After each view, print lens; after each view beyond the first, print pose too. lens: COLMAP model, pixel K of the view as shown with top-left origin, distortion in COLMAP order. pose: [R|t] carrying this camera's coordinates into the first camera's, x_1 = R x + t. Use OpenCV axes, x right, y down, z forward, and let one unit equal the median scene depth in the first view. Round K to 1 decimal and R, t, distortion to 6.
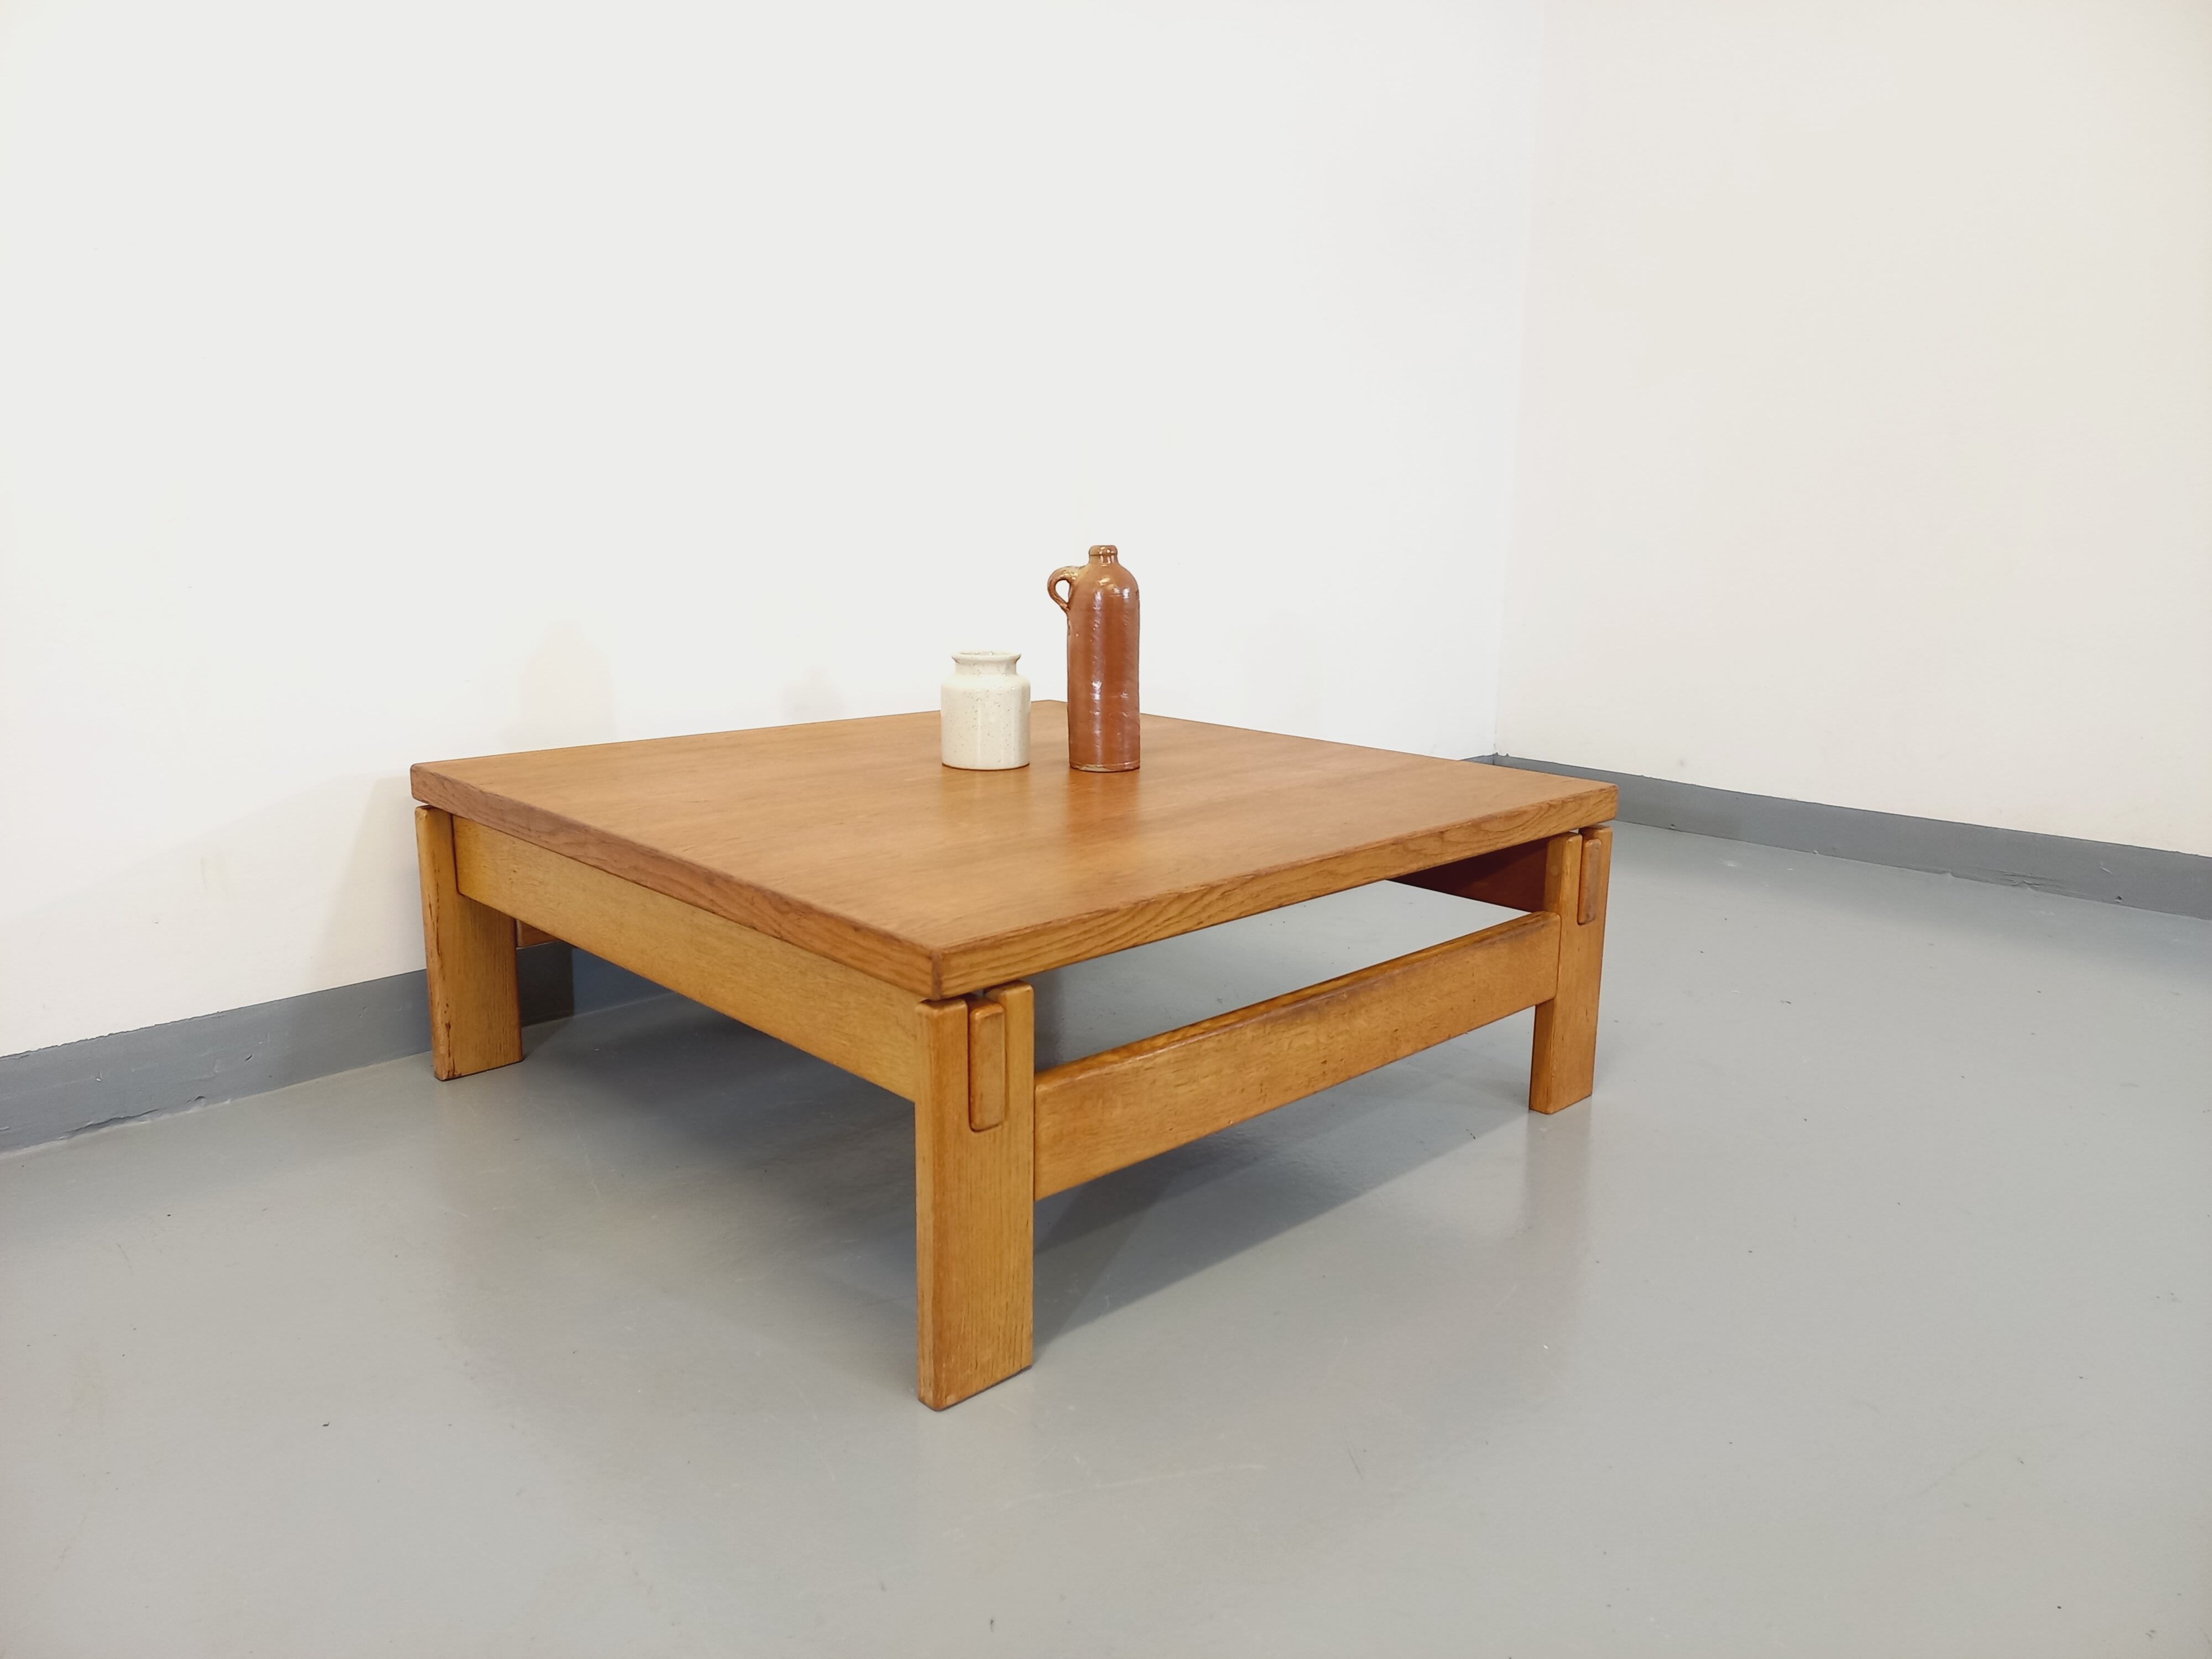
lens RADIAL K [[1633.9, 0, 1115.2], [0, 1633.9, 809.9], [0, 0, 1]] dist [0.078659, -0.074839]
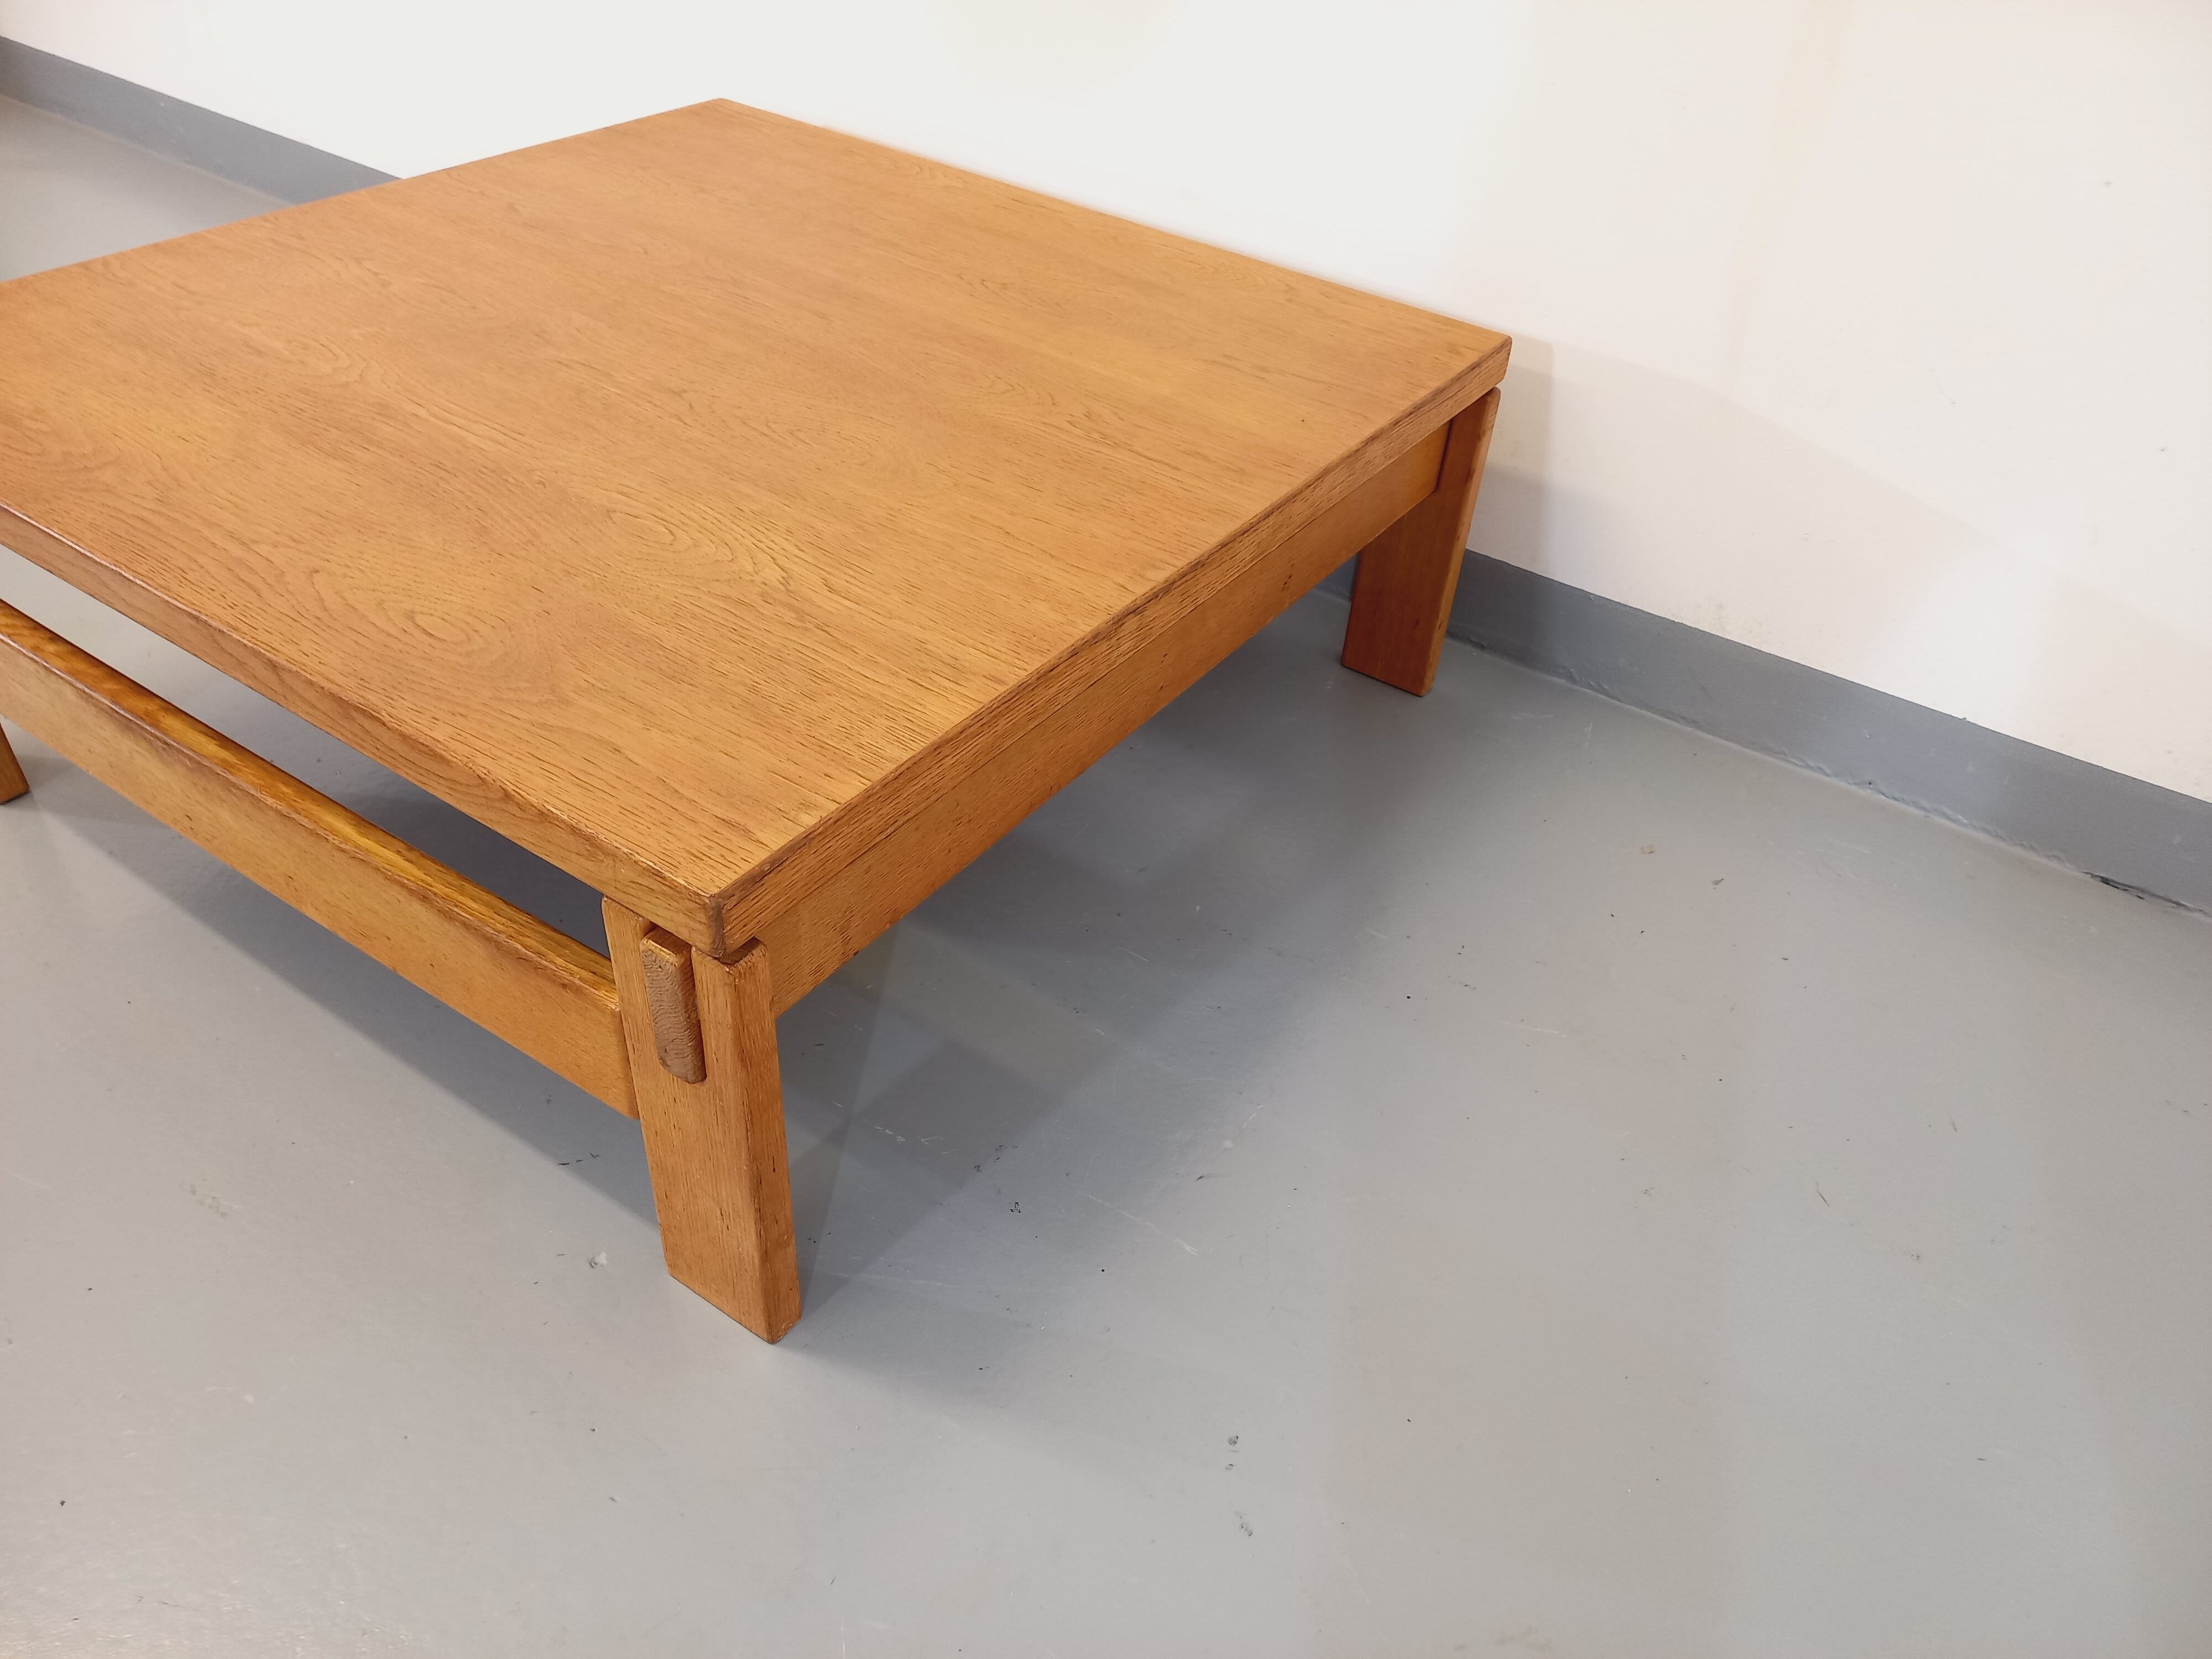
lens RADIAL K [[1633.9, 0, 1122.7], [0, 1633.9, 818.3], [0, 0, 1]] dist [0.078659, -0.074839]
pose [[0.201224, 0.605458, -0.770019, 0.812439], [-0.252276, 0.791613, 0.556512, -0.375953], [0.946502, 0.082274, 0.312034, 1.213144]]
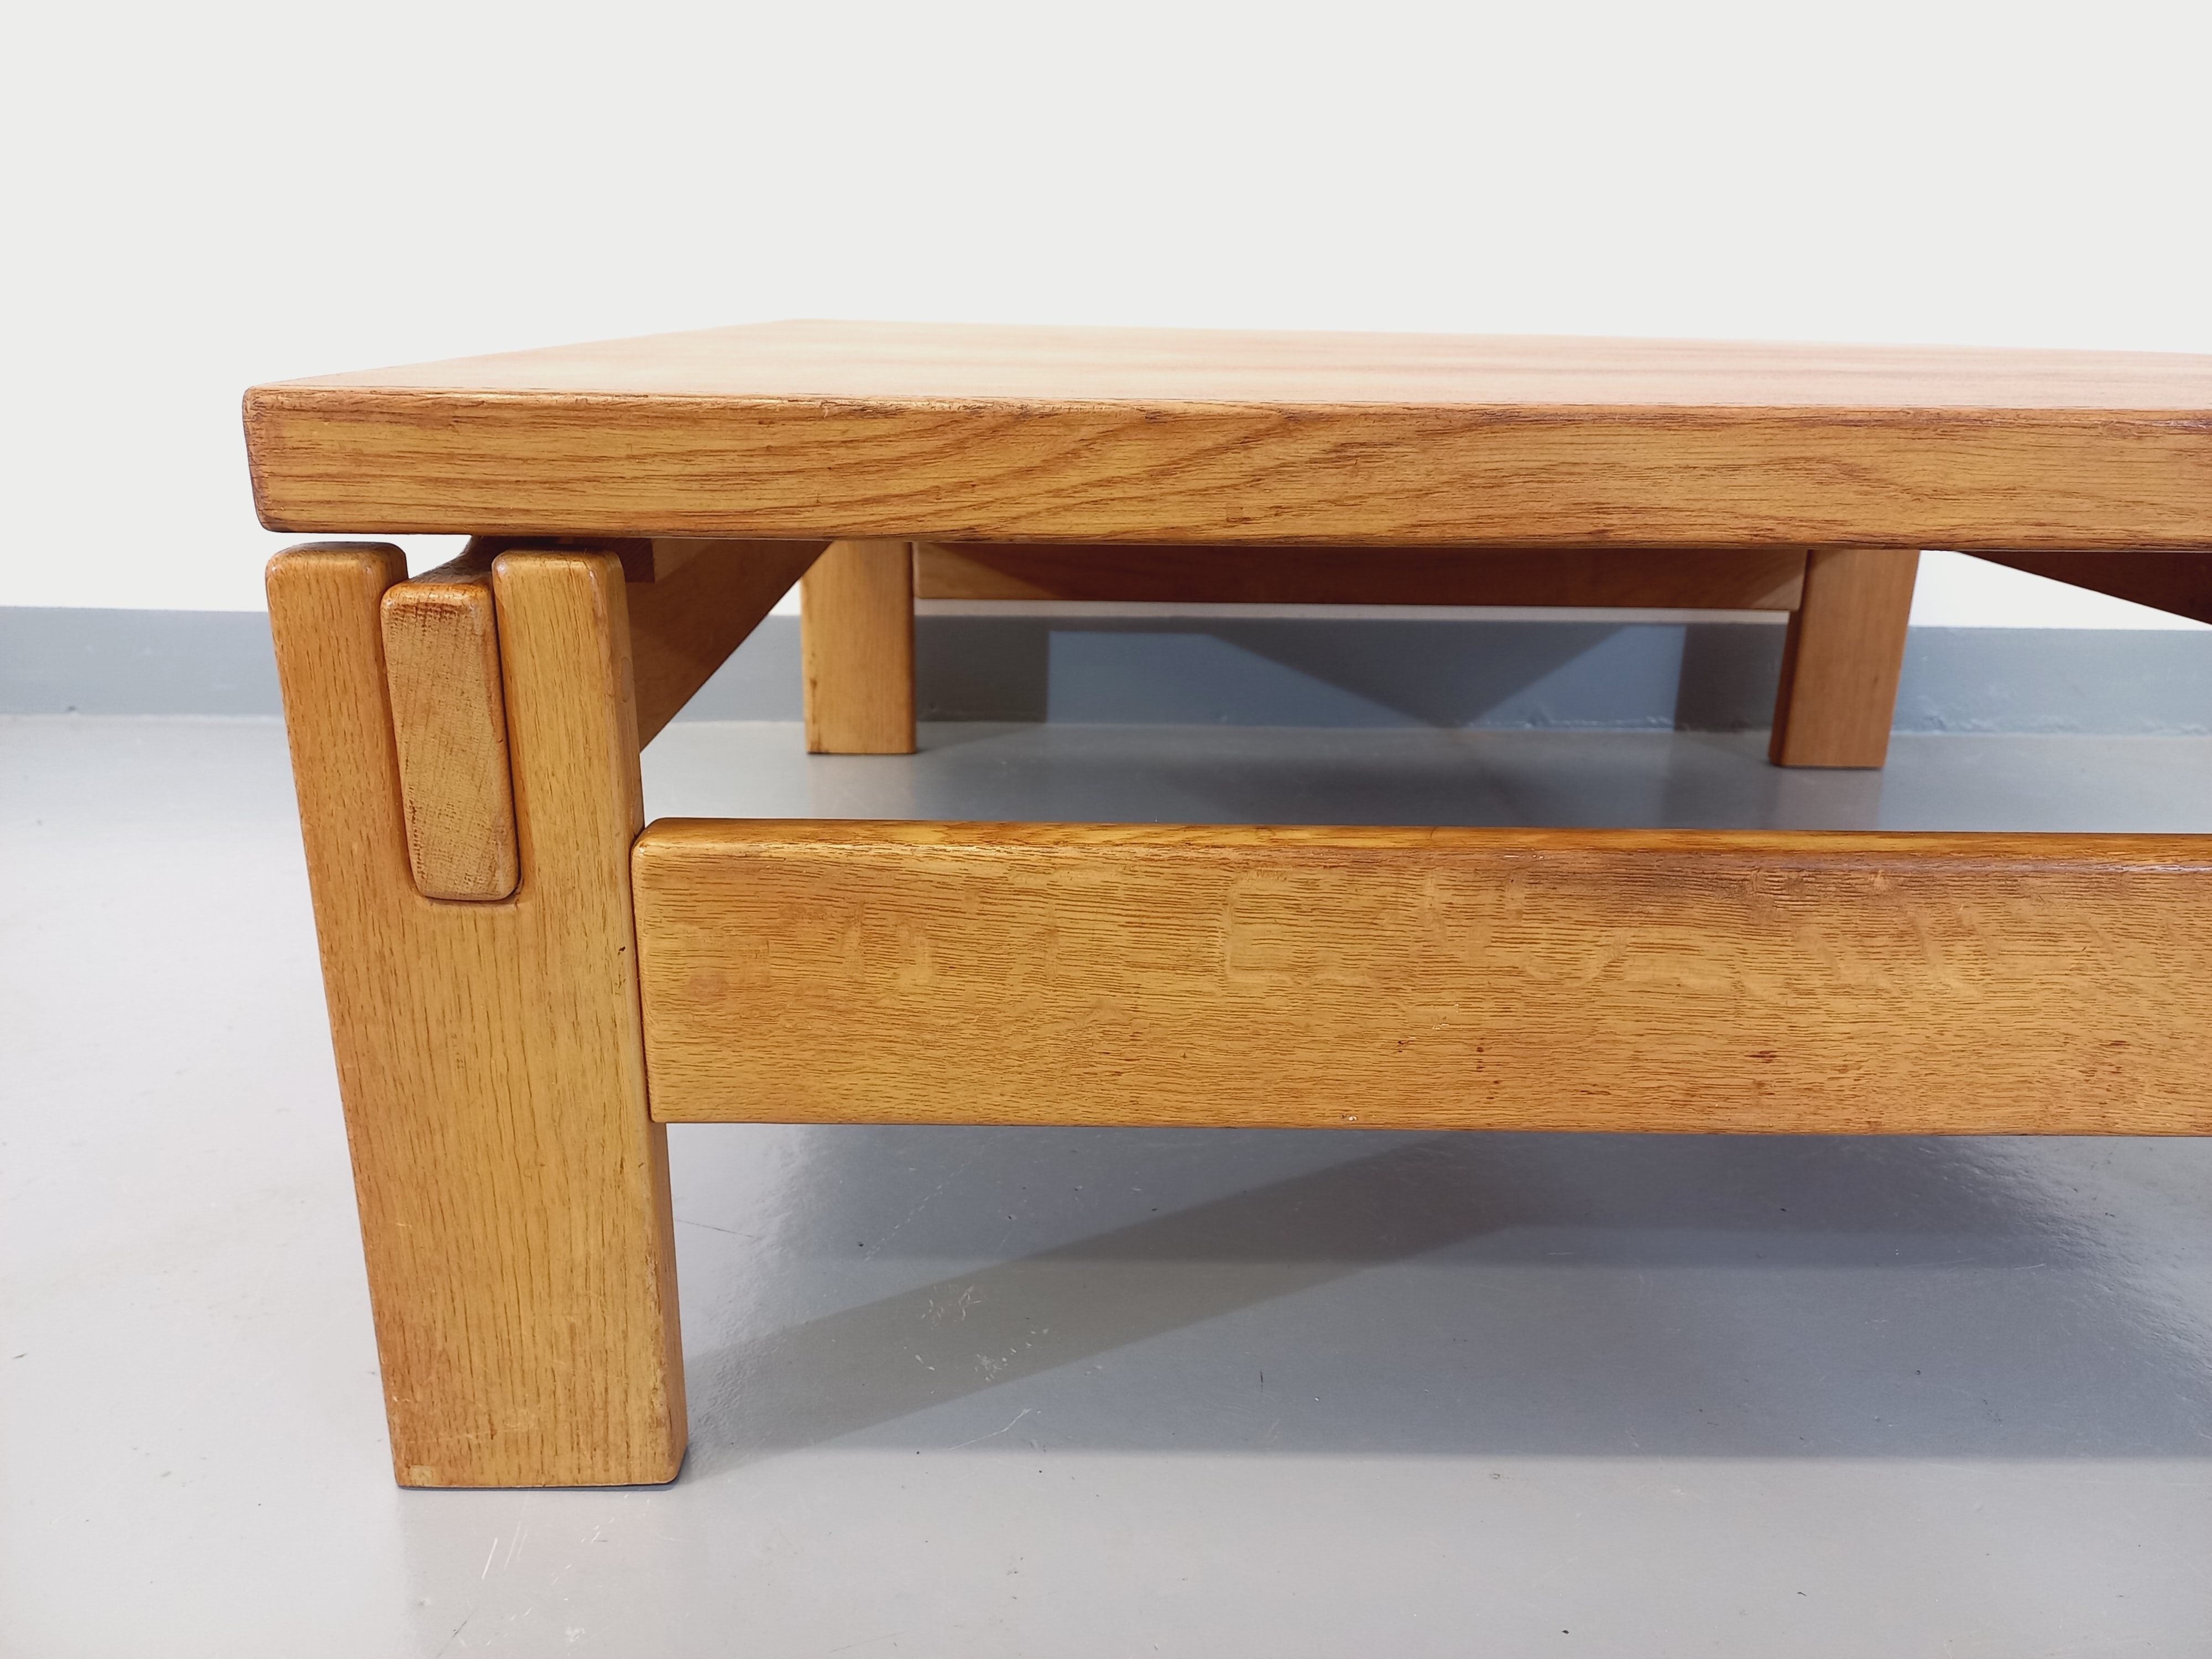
lens RADIAL K [[1633.9, 0, 1102.9], [0, 1633.9, 811.5], [0, 0, 1]] dist [0.078659, -0.074839]
pose [[0.734131, 0.205232, -0.647249, 0.249124], [-0.145731, 0.978638, 0.145016, 0.078198], [0.663185, -0.012136, 0.748357, 0.682707]]
